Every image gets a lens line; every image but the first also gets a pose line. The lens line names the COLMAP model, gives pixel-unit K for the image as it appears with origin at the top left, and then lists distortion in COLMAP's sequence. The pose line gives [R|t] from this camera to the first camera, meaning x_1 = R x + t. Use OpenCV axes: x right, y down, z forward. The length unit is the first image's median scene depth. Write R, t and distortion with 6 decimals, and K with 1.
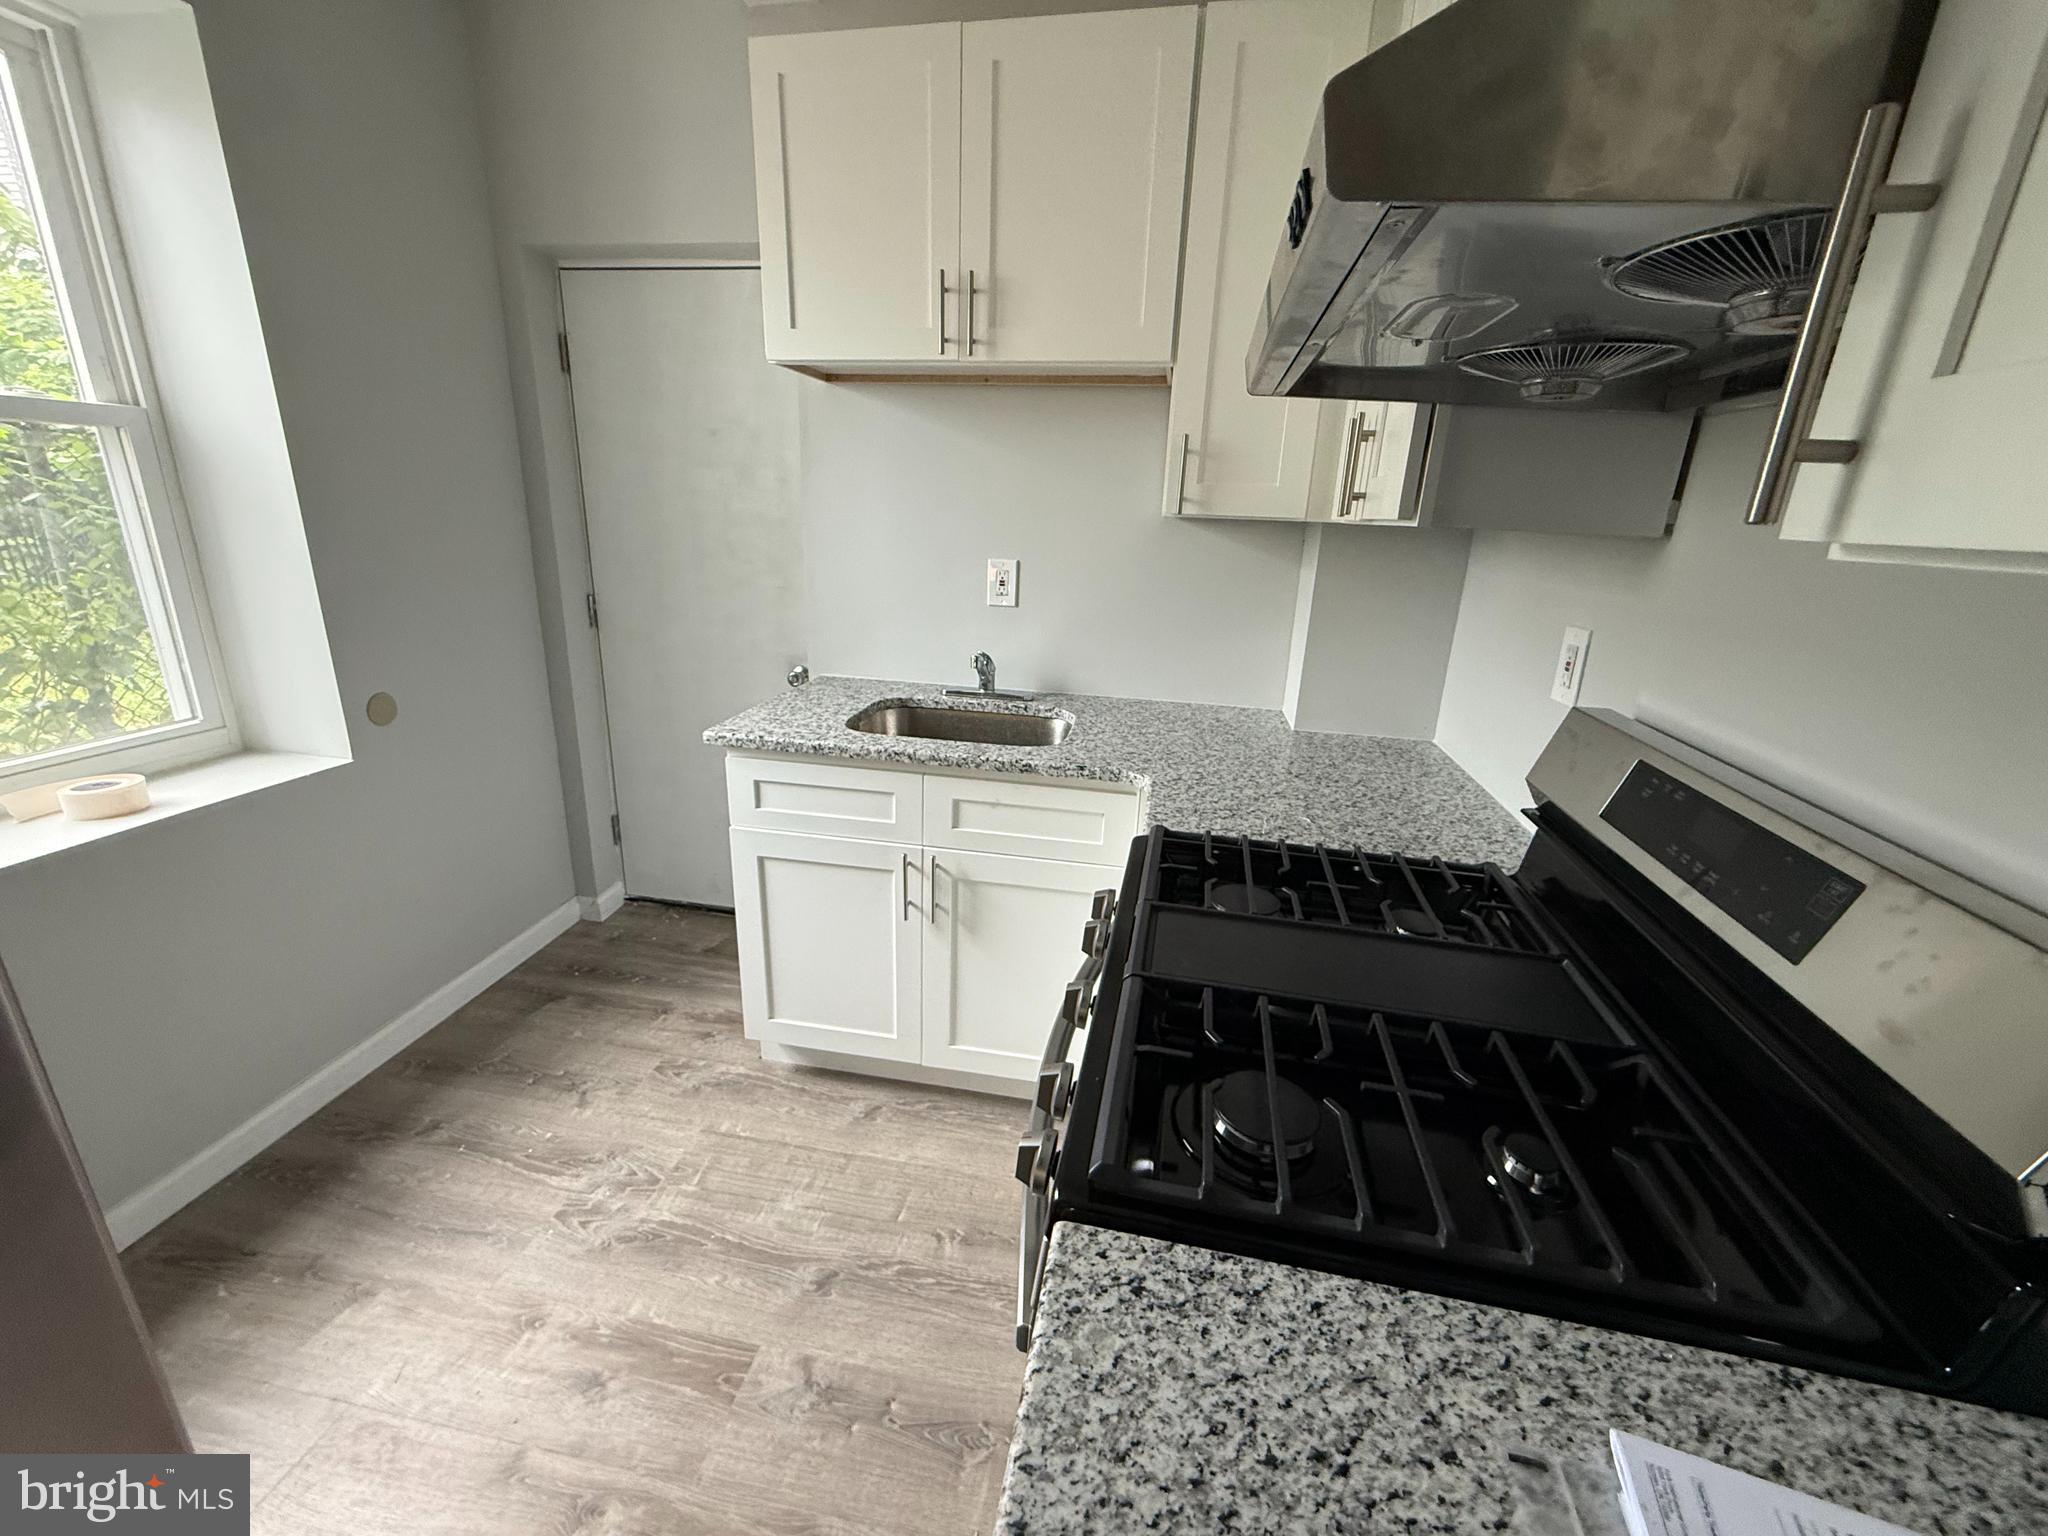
lens RADIAL K [[814.3, 0, 1030.3], [0, 814.3, 761.8], [0, 0, 1]] dist [0.001464, 0.000081]
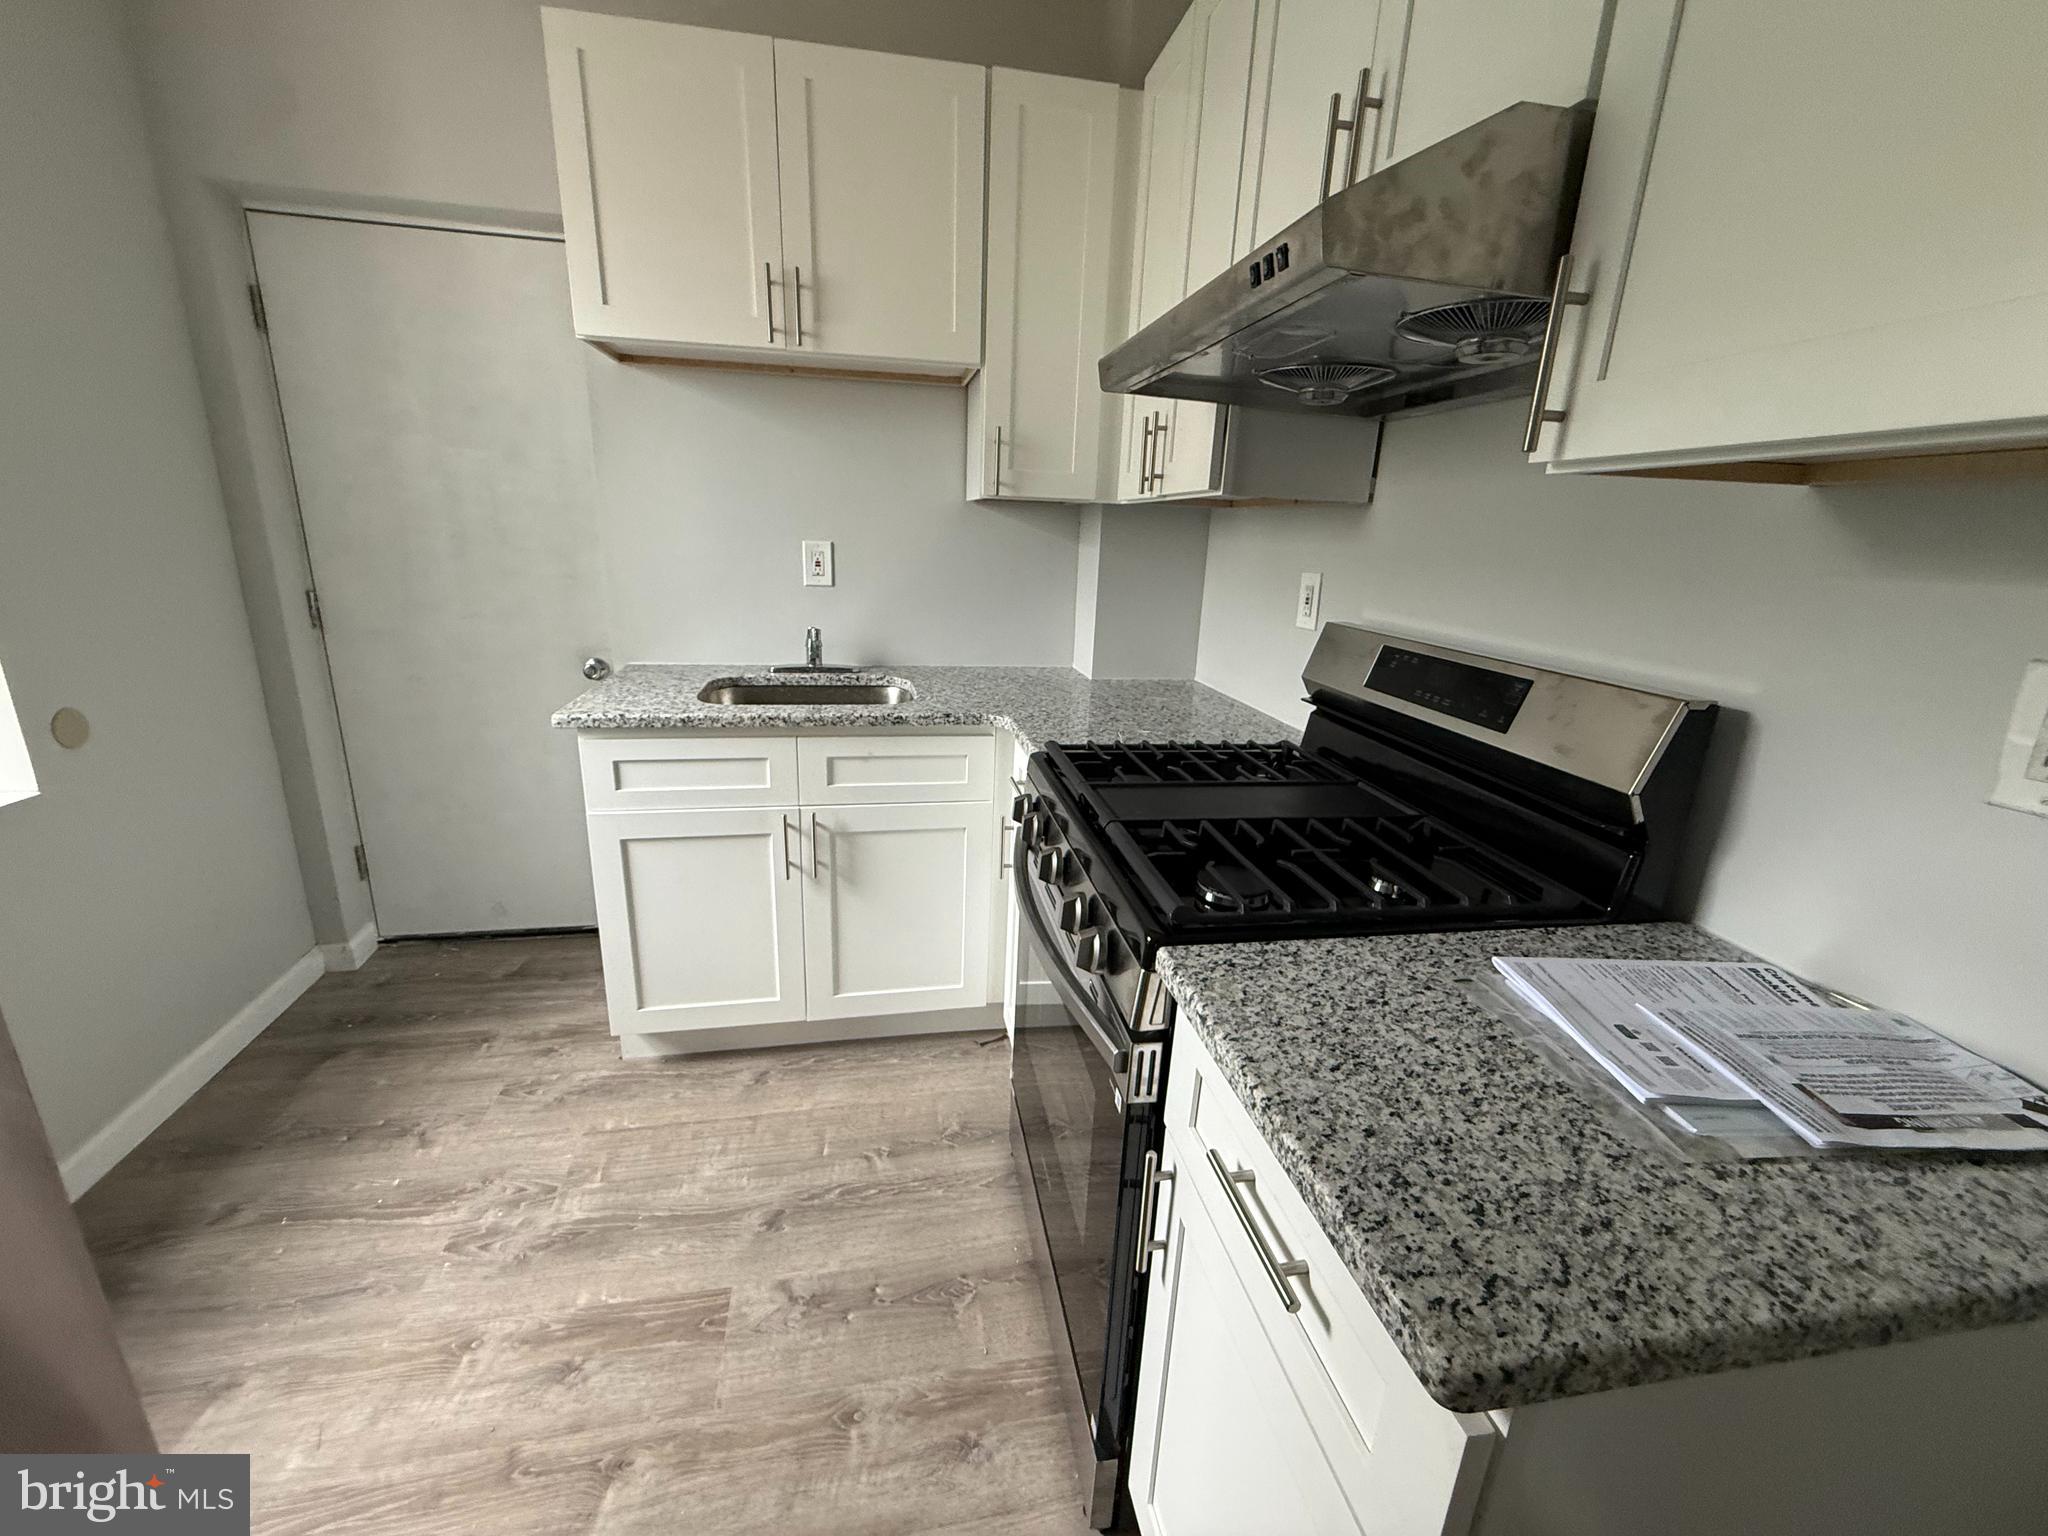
lens RADIAL K [[814.3, 0, 1021.7], [0, 814.3, 762.5], [0, 0, 1]] dist [0.001464, 0.000081]
pose [[0.931745, -0.102129, 0.348454, -0.236763], [0.105849, 0.994347, 0.008401, 0.072284], [-0.347342, 0.029056, 0.937288, -0.096881]]
